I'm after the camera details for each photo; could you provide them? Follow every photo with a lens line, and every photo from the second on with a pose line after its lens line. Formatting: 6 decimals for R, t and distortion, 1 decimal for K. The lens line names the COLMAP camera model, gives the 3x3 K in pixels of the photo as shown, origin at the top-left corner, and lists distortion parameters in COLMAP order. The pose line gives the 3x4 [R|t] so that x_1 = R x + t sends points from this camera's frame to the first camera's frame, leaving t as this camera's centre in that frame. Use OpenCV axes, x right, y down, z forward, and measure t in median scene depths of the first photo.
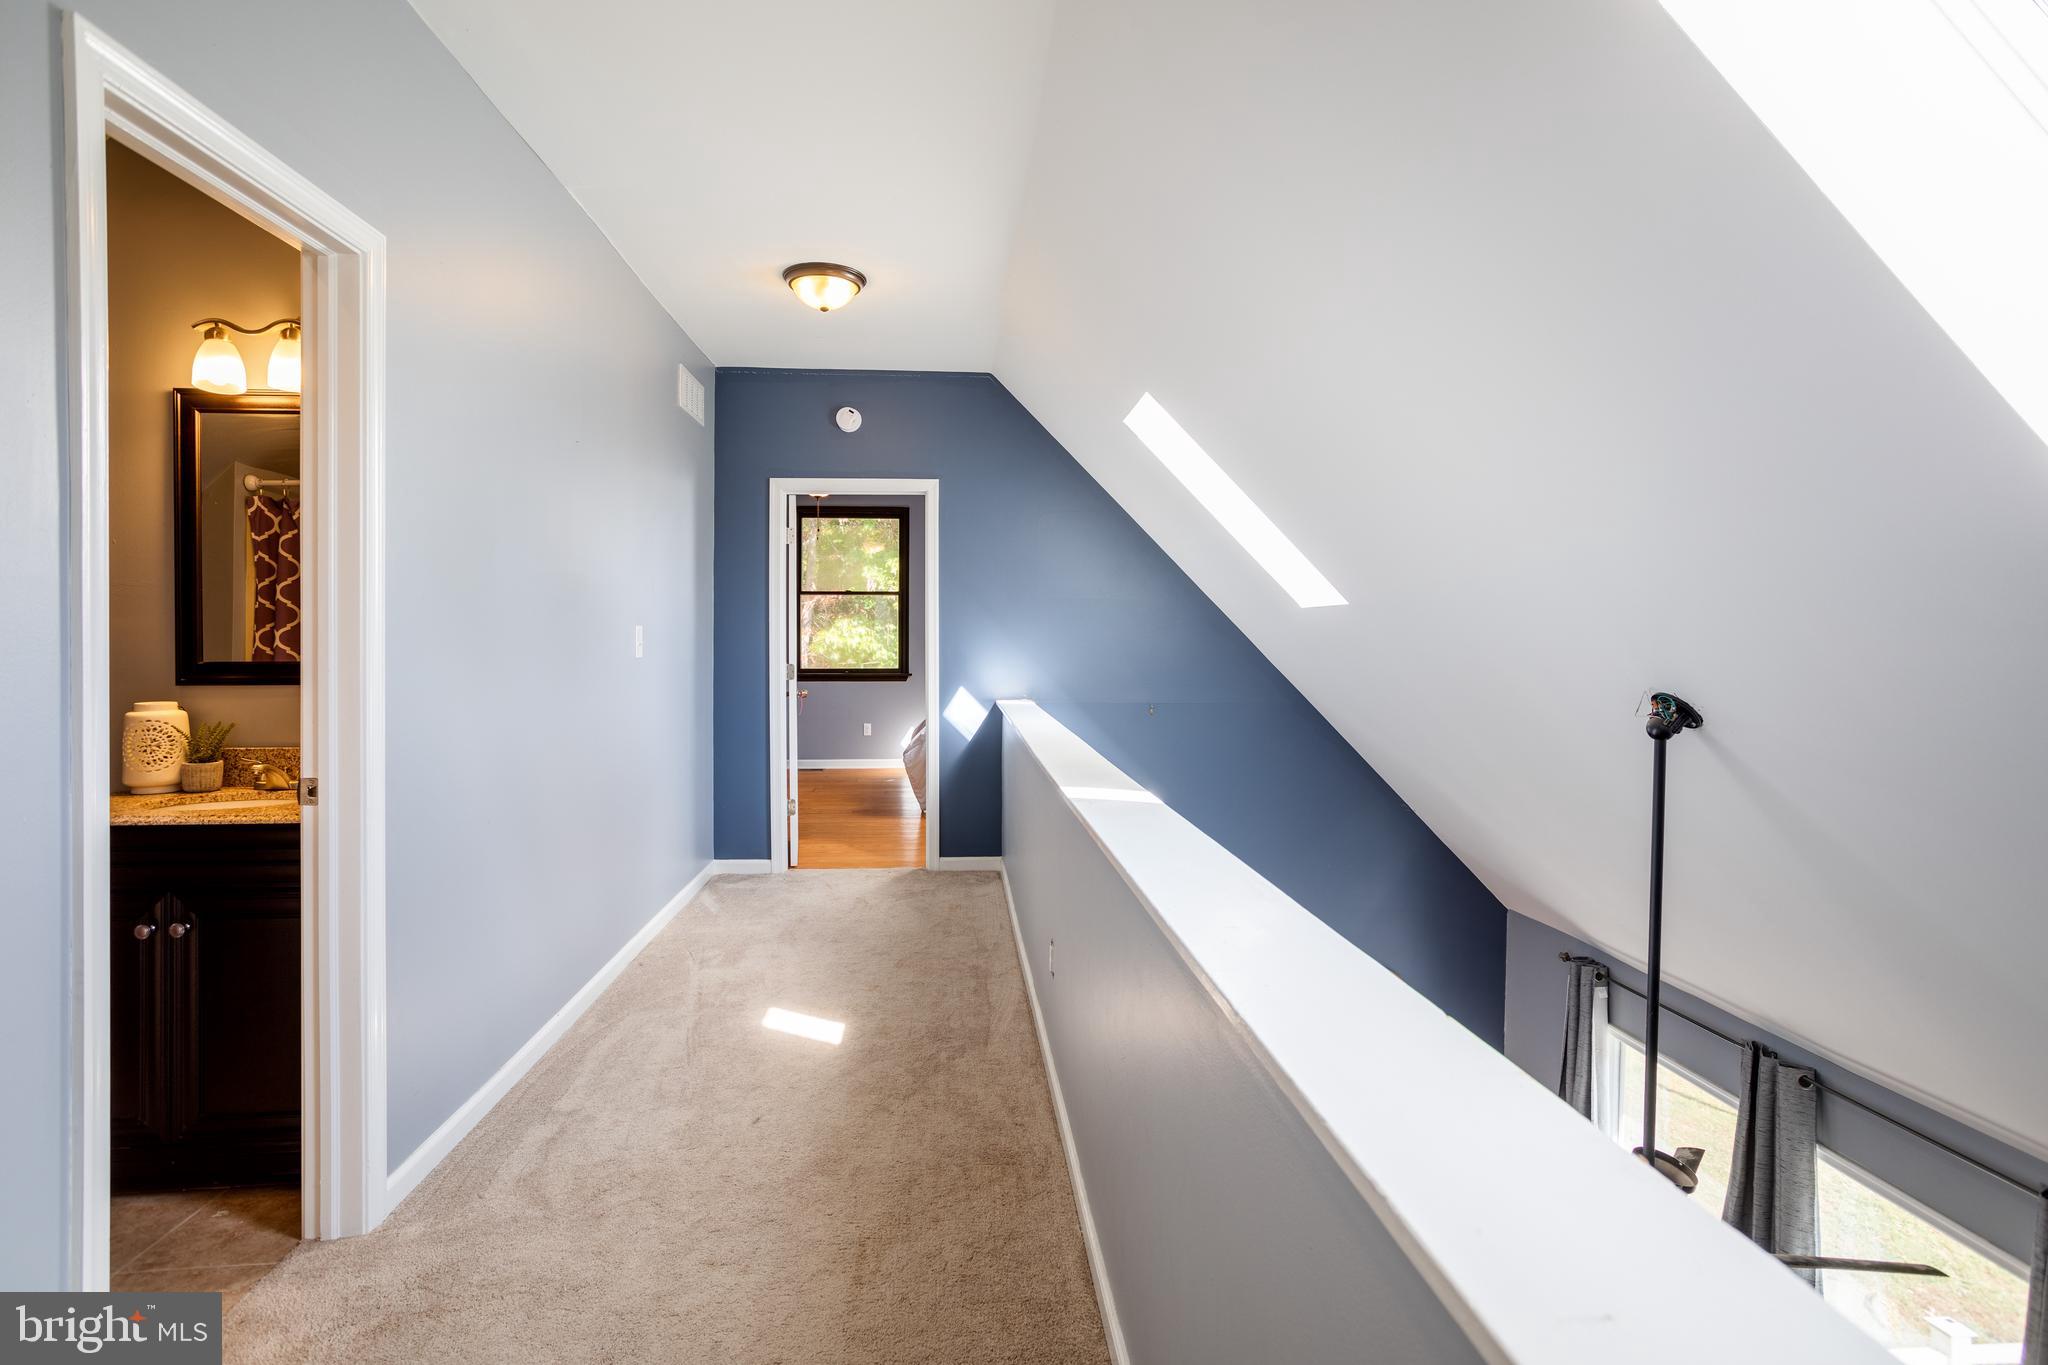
lens RADIAL K [[981.4, 0, 1034.0], [0, 981.4, 647.7], [0, 0, 1]] dist [0.000783, 0.000377]
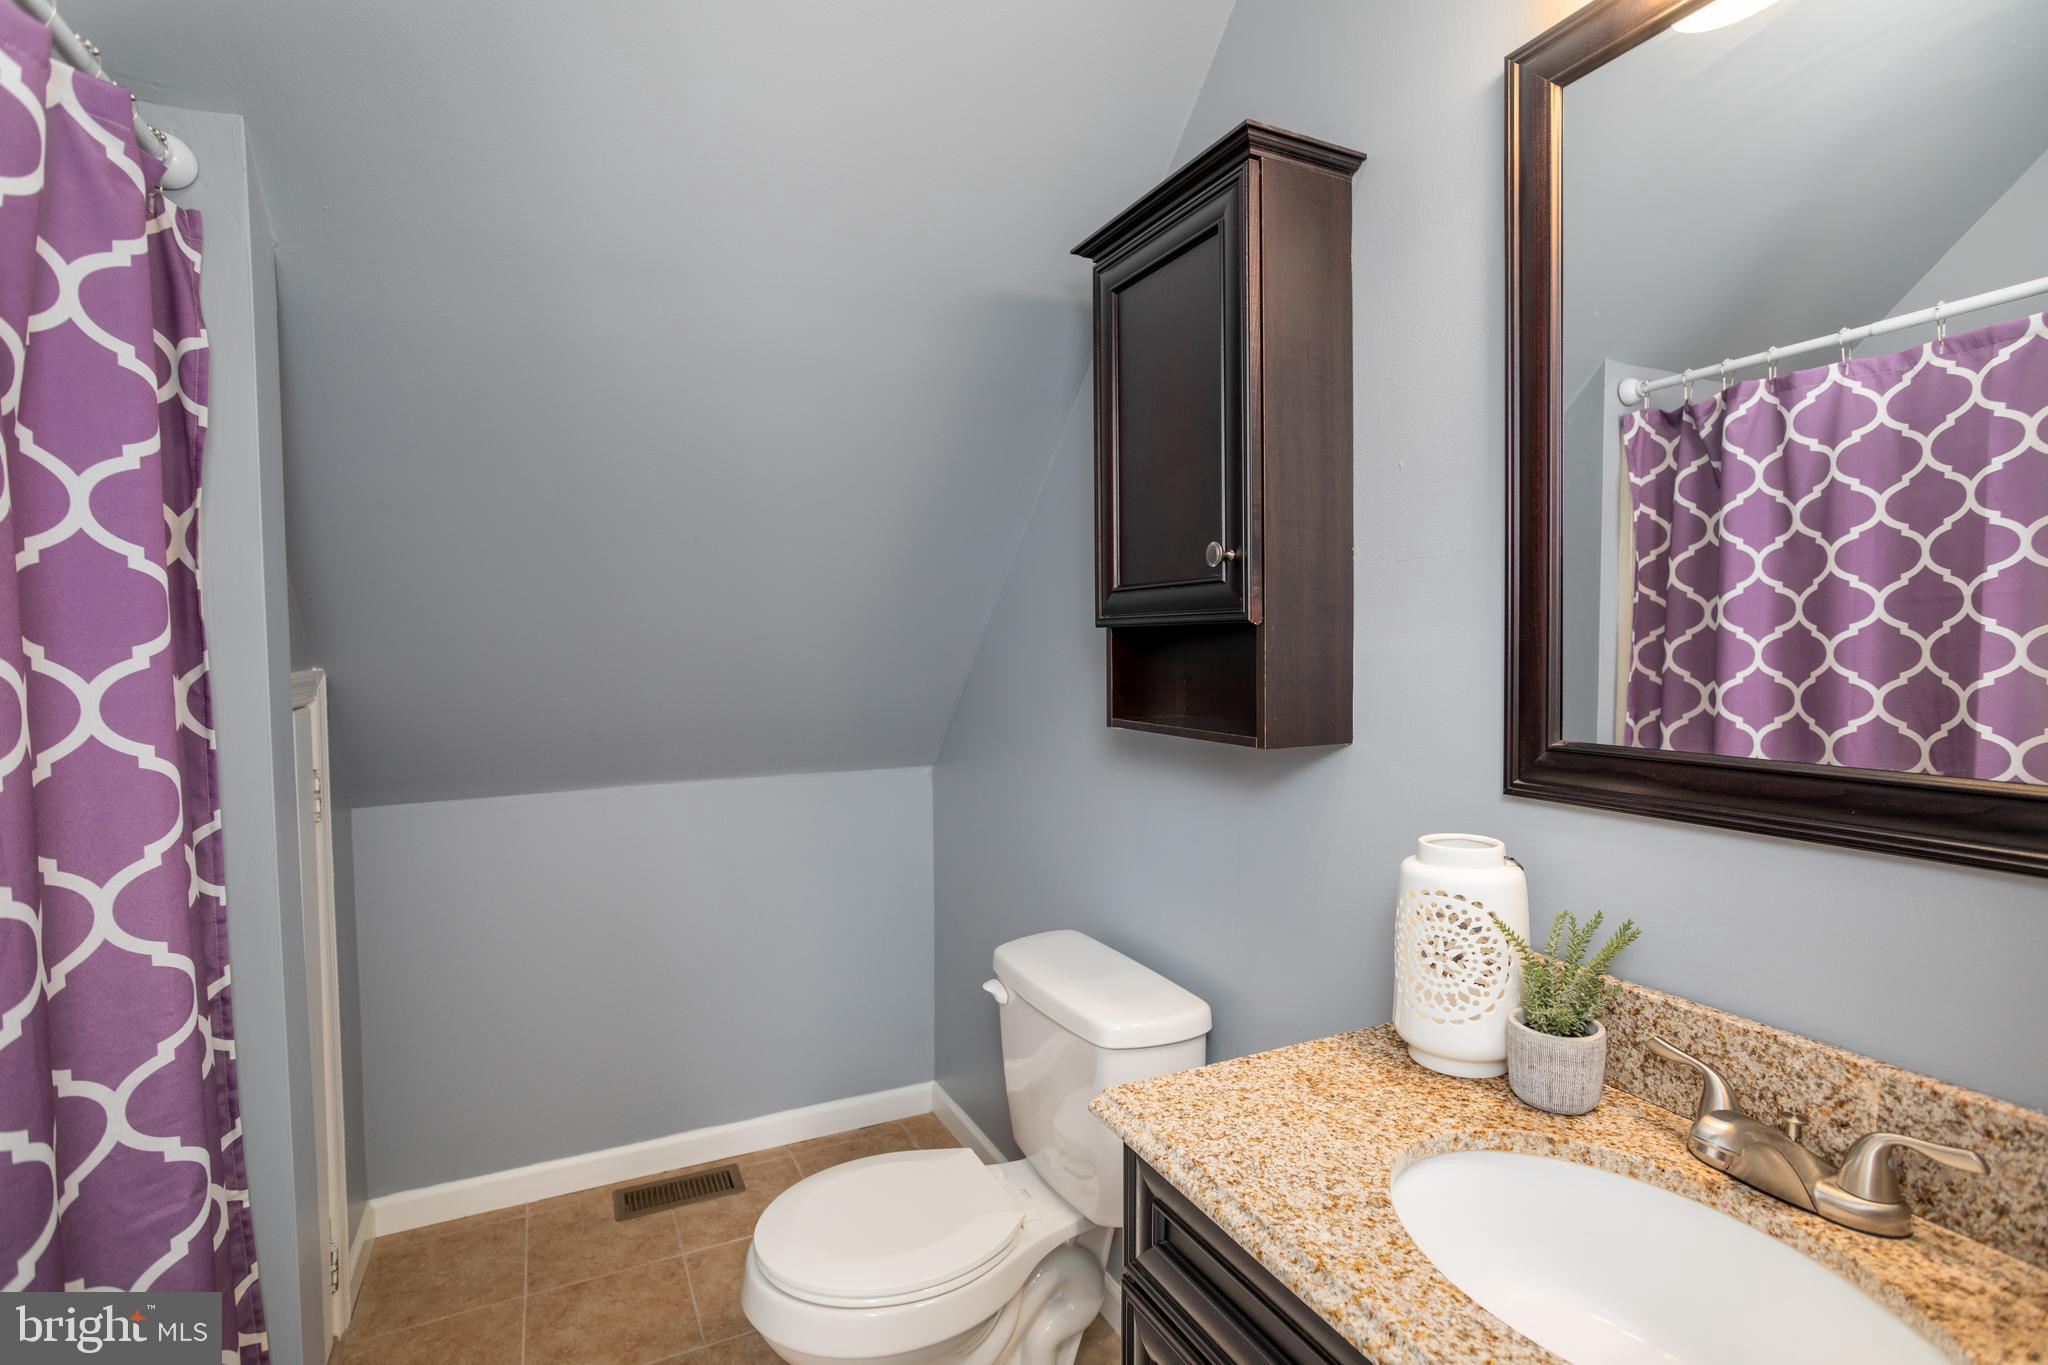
lens RADIAL K [[992.7, 0, 1025.7], [0, 992.7, 676.5], [0, 0, 1]] dist [-0.034056, 0.020815]
pose [[0.369267, 0.029398, -0.928858, -0.383147], [0.002164, 0.999470, 0.032493, -0.016493], [0.929321, -0.014008, 0.369008, 0.448785]]
